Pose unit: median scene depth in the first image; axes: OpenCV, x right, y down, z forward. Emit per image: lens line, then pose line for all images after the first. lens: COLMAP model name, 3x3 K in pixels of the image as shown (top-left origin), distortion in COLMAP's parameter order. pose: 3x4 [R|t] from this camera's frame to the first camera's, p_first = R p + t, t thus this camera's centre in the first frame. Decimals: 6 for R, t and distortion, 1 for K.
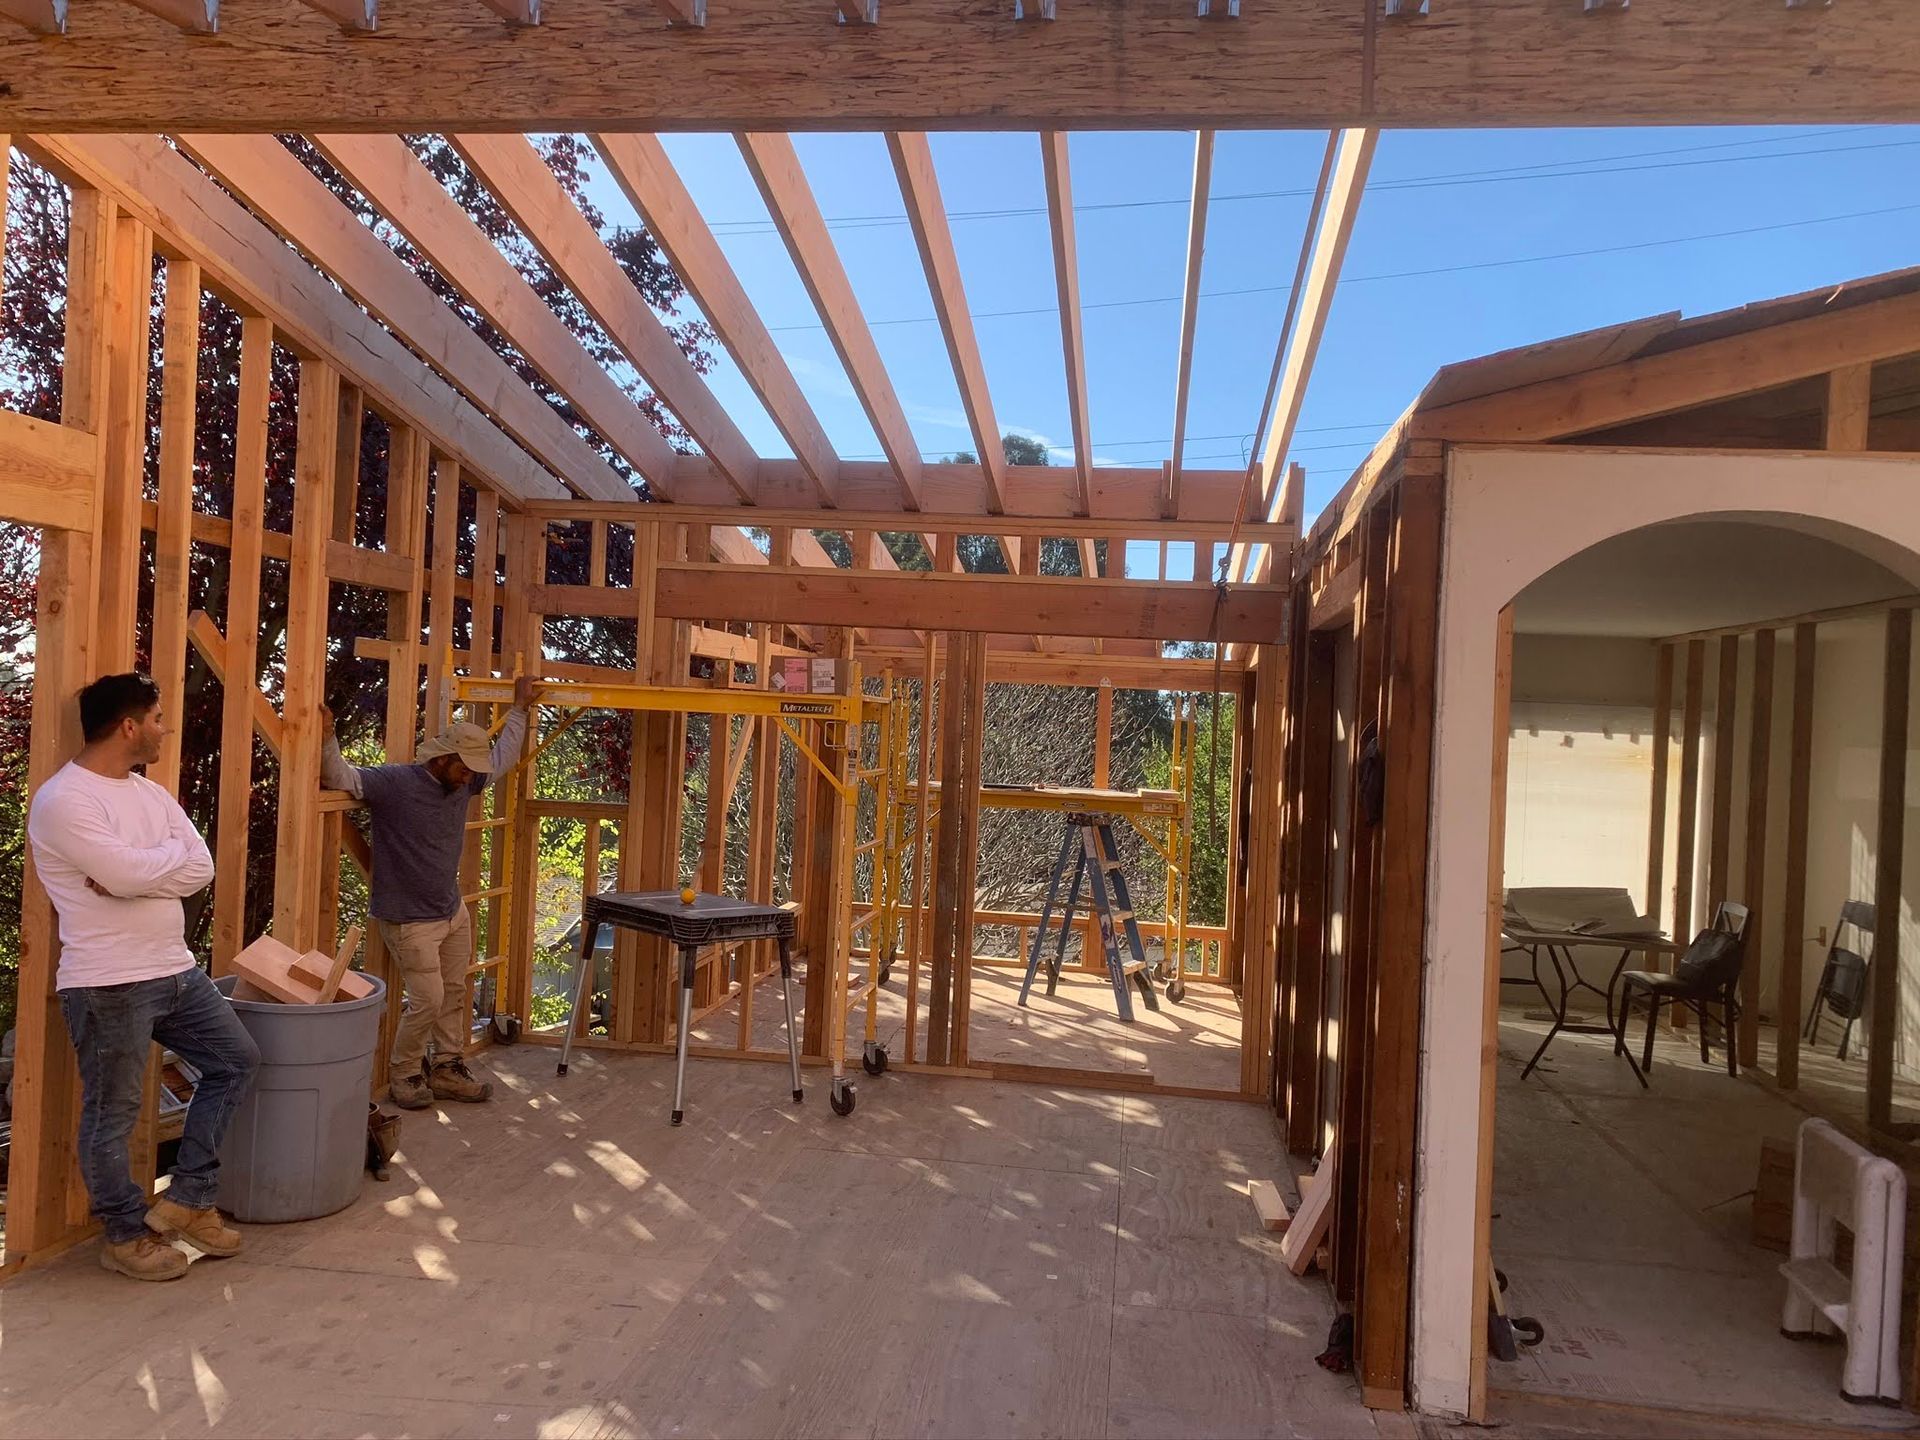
lens RADIAL K [[1445.8, 0, 958.7], [0, 1445.8, 709.1], [0, 0, 1]] dist [0.026141, -0.015155]
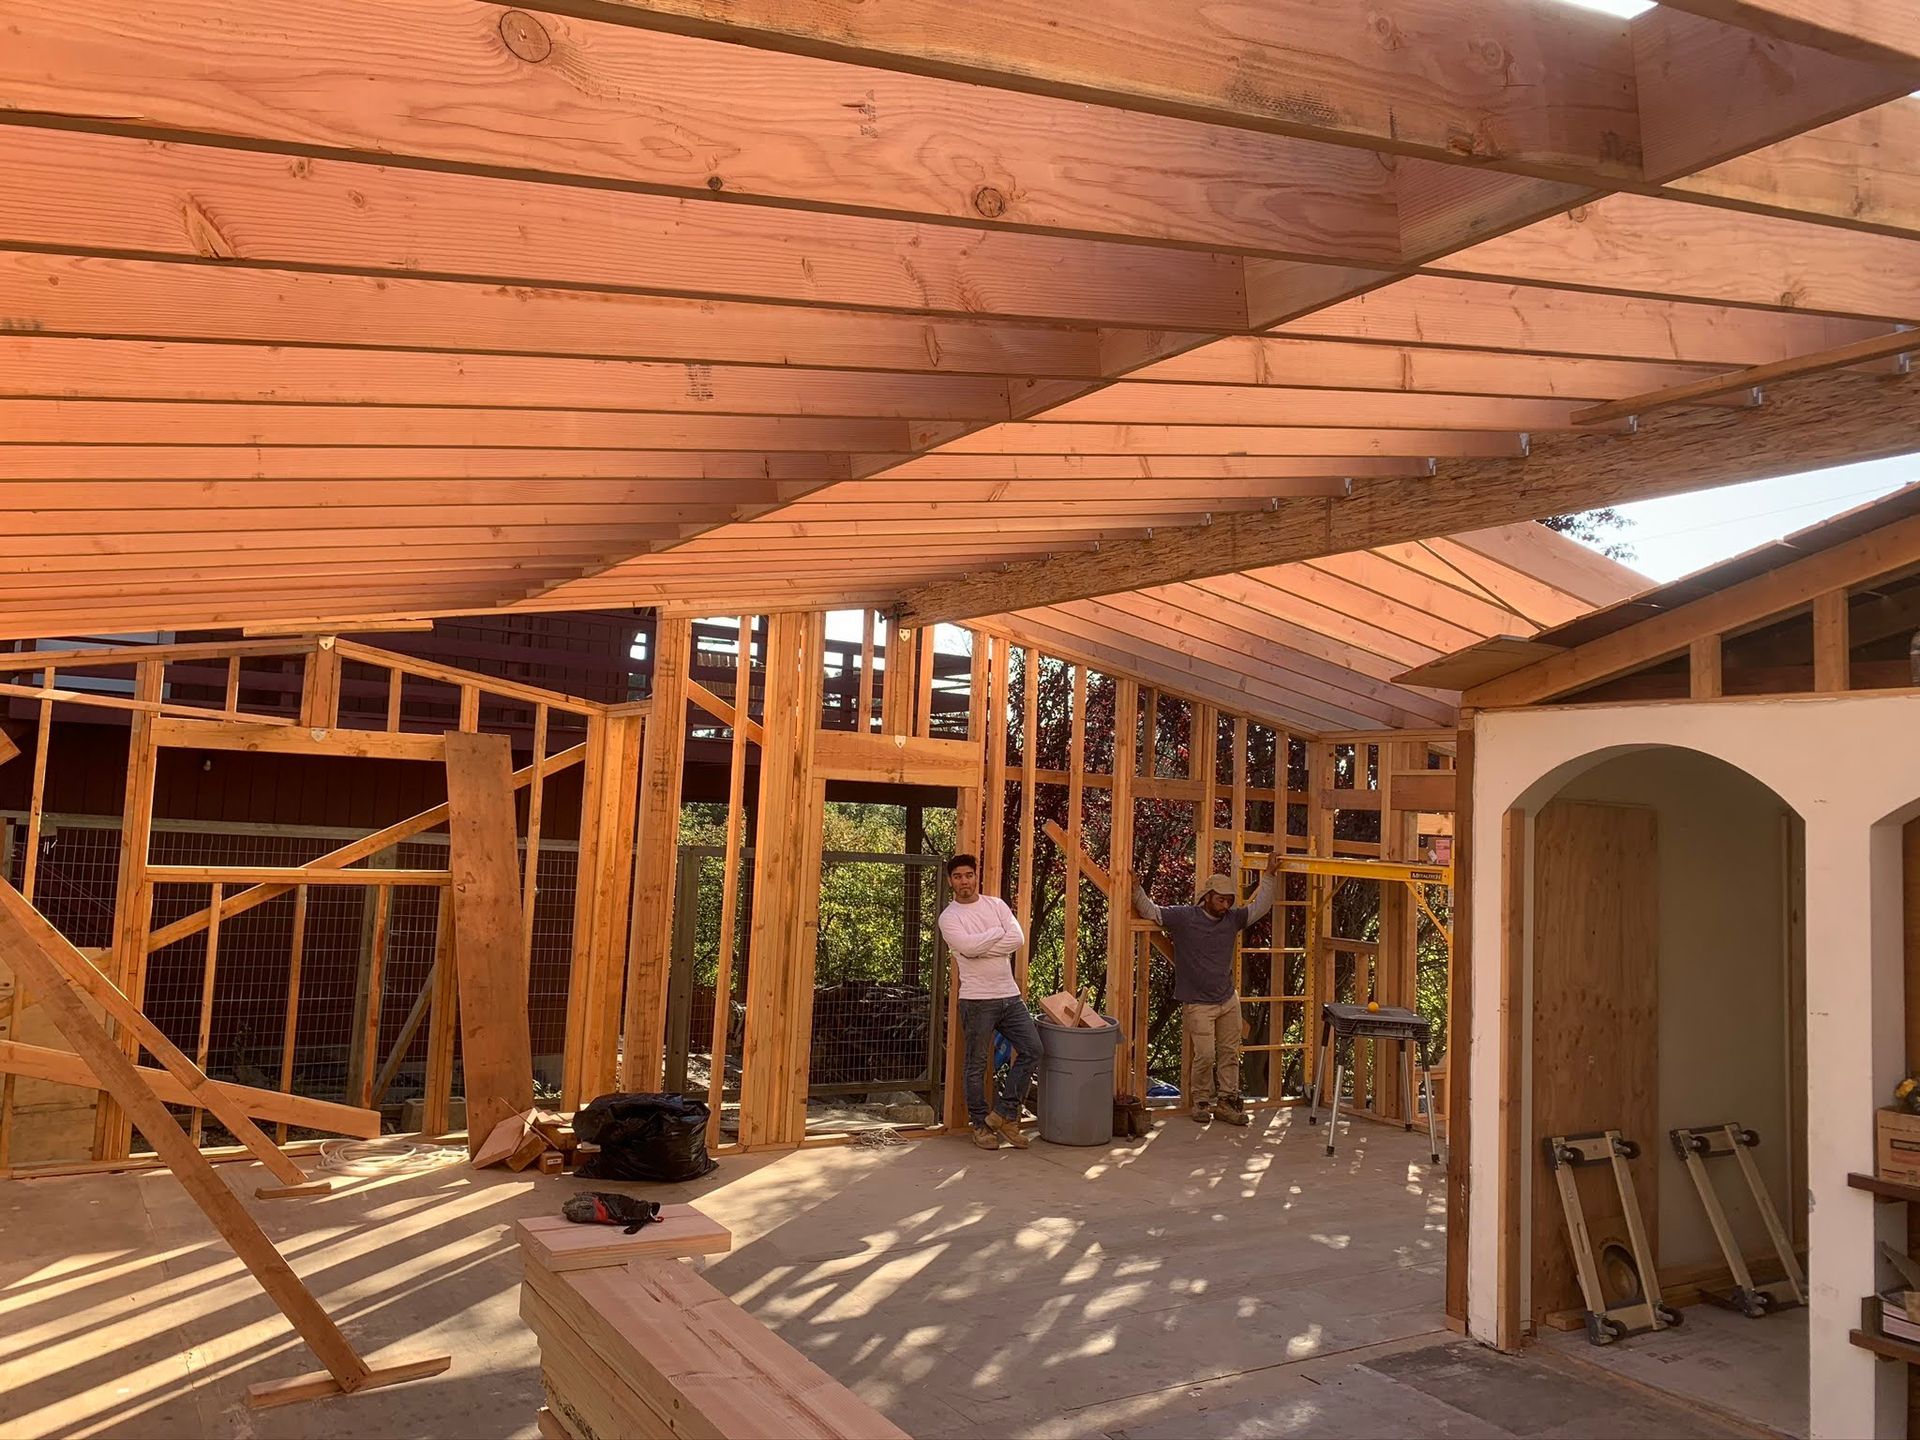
lens RADIAL K [[1445.8, 0, 955.6], [0, 1445.8, 719.1], [0, 0, 1]] dist [0.026141, -0.015155]
pose [[0.637349, -0.072081, -0.767196, 1.259343], [-0.011630, 0.994602, -0.103108, -0.002054], [0.770487, 0.074638, 0.633071, -0.468404]]
